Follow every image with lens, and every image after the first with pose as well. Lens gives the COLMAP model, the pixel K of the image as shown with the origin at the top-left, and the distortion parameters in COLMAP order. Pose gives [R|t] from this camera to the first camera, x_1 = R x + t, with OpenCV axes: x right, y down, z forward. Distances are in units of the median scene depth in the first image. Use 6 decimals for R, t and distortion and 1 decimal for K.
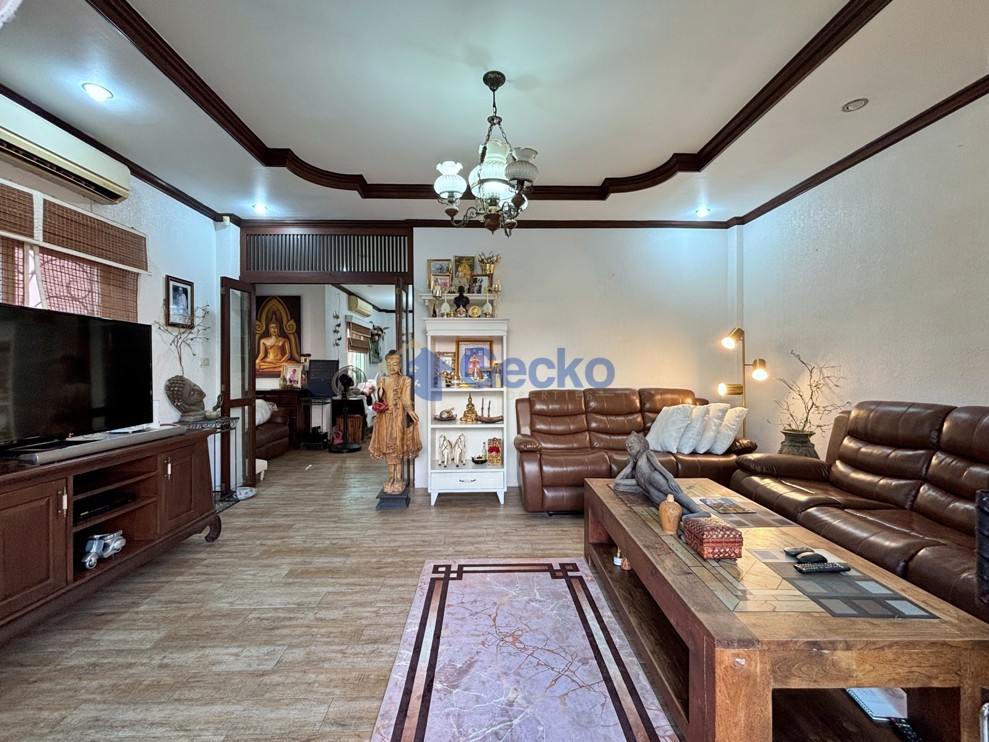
lens RADIAL K [[417.2, 0, 494.5], [0, 417.2, 371.0], [0, 0, 1]] dist [0.002535, 0.000133]
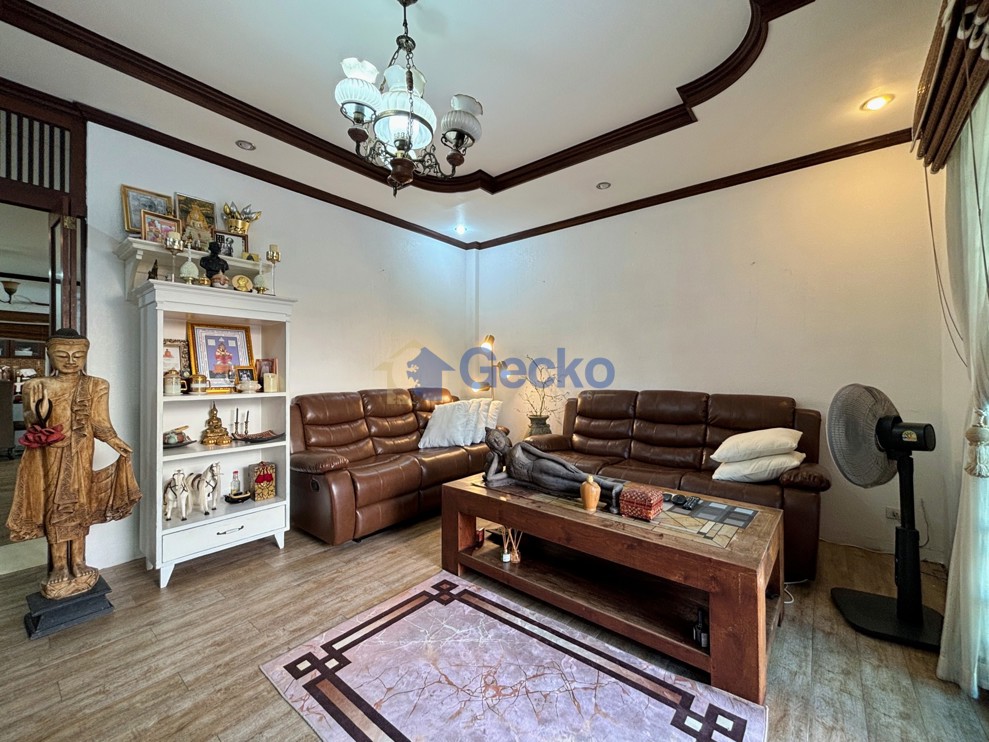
lens RADIAL K [[404.4, 0, 494.5], [0, 404.4, 371.0], [0, 0, 1]] dist [0.003355, 0.000375]
pose [[0.654504, 0.005384, 0.756039, -0.332145], [0.004355, 0.999931, -0.010891, 0.014640], [-0.756046, 0.010421, 0.654436, 0.279325]]
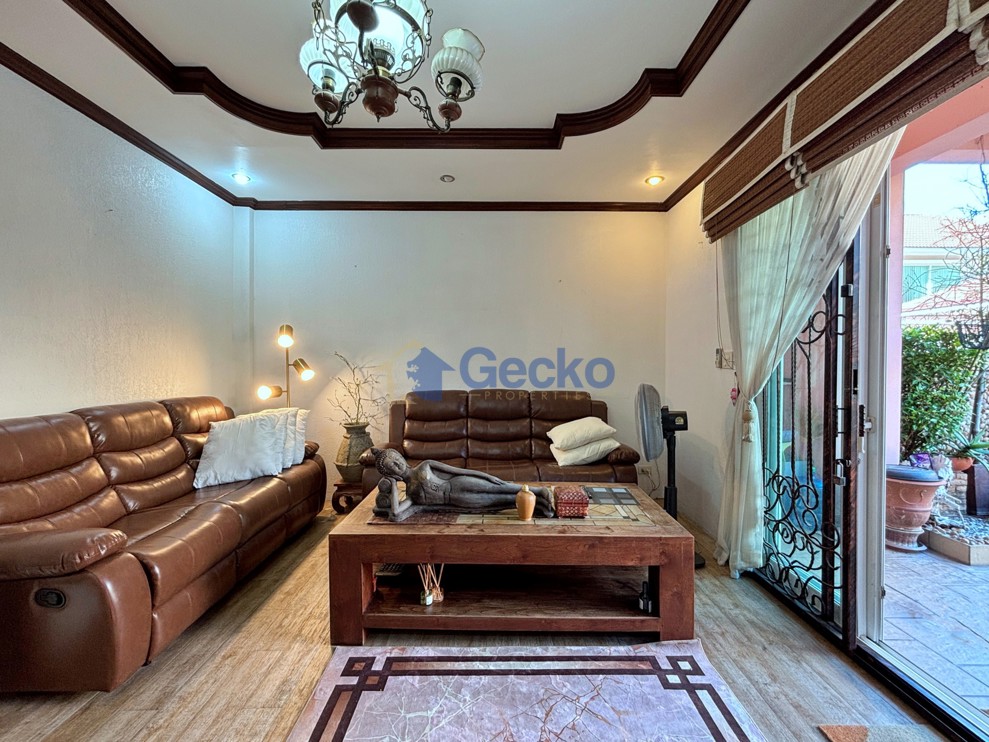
lens RADIAL K [[412.6, 0, 494.5], [0, 412.6, 371.0], [0, 0, 1]] dist [0.000411, -0.000187]
pose [[0.022988, -0.016556, 0.999599, -0.385089], [0.010067, 0.999816, 0.016328, -0.013951], [-0.999685, 0.009688, 0.023151, 0.613532]]
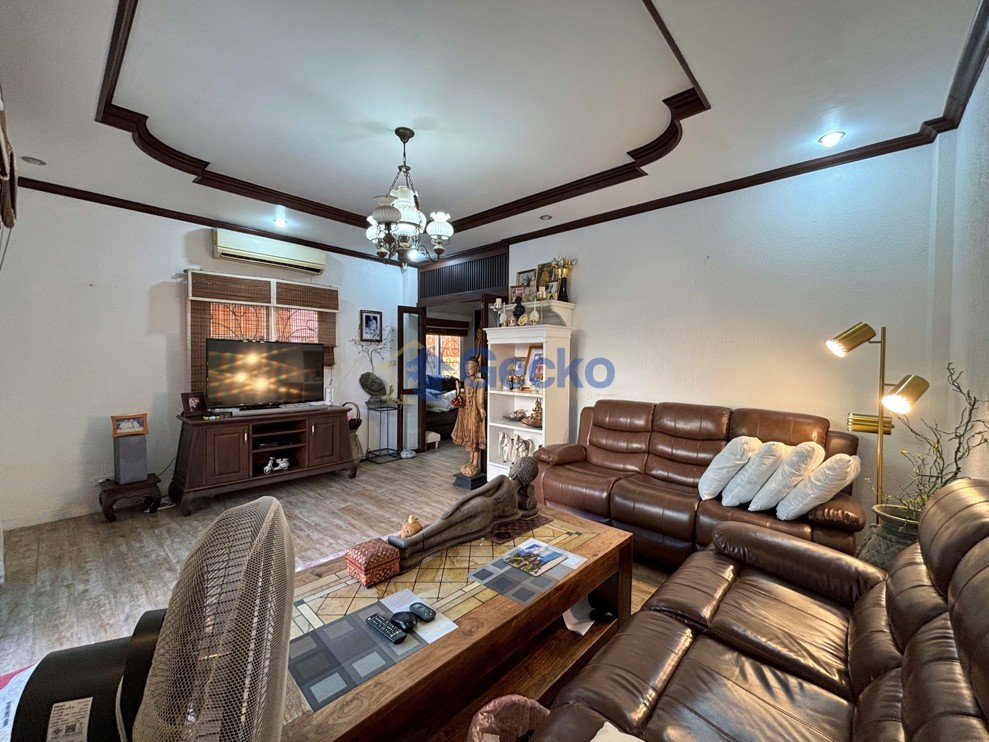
lens RADIAL K [[404.4, 0, 494.5], [0, 404.4, 371.0], [0, 0, 1]] dist [0.003355, 0.000375]
pose [[0.718685, 0.030344, -0.694673, 0.716198], [-0.016794, 0.999513, 0.026285, -0.046897], [0.695133, -0.007225, 0.718845, 0.255512]]
